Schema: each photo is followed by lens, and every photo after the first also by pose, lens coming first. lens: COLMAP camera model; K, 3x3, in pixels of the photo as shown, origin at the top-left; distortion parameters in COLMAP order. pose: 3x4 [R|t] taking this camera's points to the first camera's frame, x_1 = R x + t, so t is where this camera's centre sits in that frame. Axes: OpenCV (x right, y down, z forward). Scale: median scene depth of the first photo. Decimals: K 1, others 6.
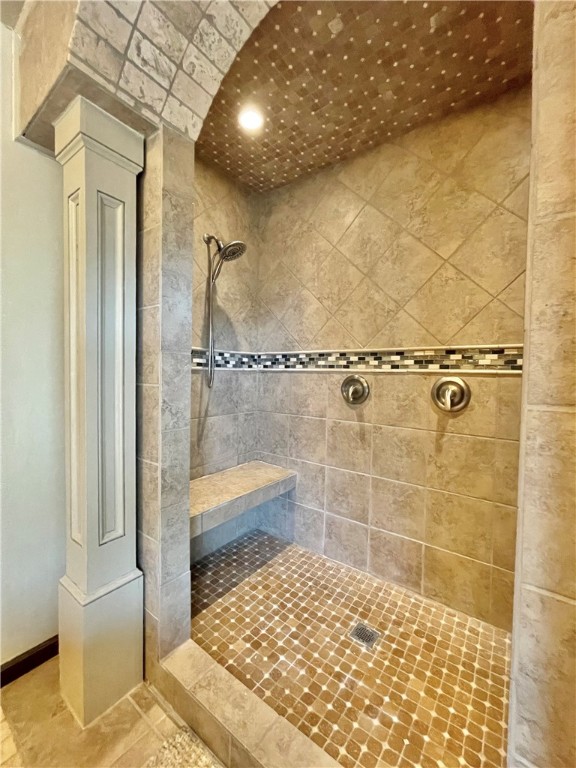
lens RADIAL K [[310.4, 0, 288.0], [0, 310.4, 384.0], [0, 0, 1]] dist [-0.002131, -0.000736]
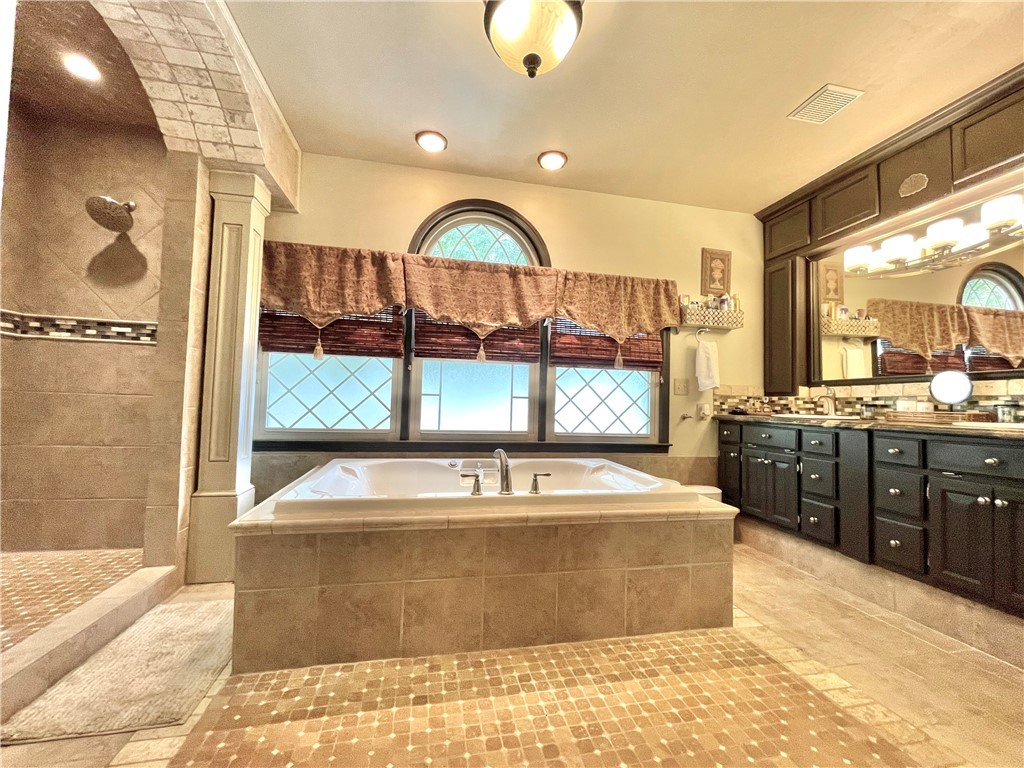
lens RADIAL K [[428.2, 0, 512.0], [0, 428.2, 384.0], [0, 0, 1]] dist [0.000450, 0.000930]
pose [[-0.746174, -0.004407, 0.665737, -1.524138], [-0.016355, 0.999798, -0.011713, 0.152244], [-0.665550, -0.019628, -0.746095, 0.704473]]
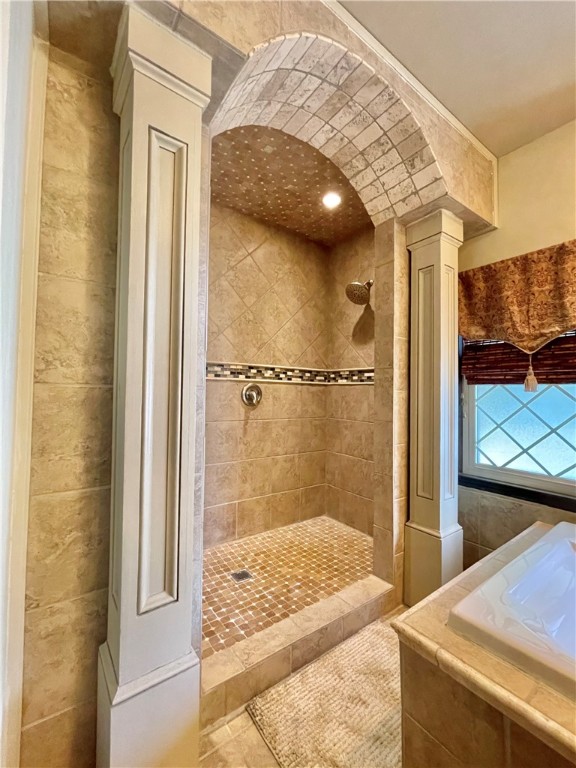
lens RADIAL K [[321.1, 0, 288.0], [0, 321.1, 384.0], [0, 0, 1]] dist [0.000450, 0.000930]
pose [[0.295387, 0.015079, 0.955259, -1.022127], [0.022479, 0.999489, -0.022728, 0.020841], [-0.955113, 0.028187, 0.294897, 0.376231]]
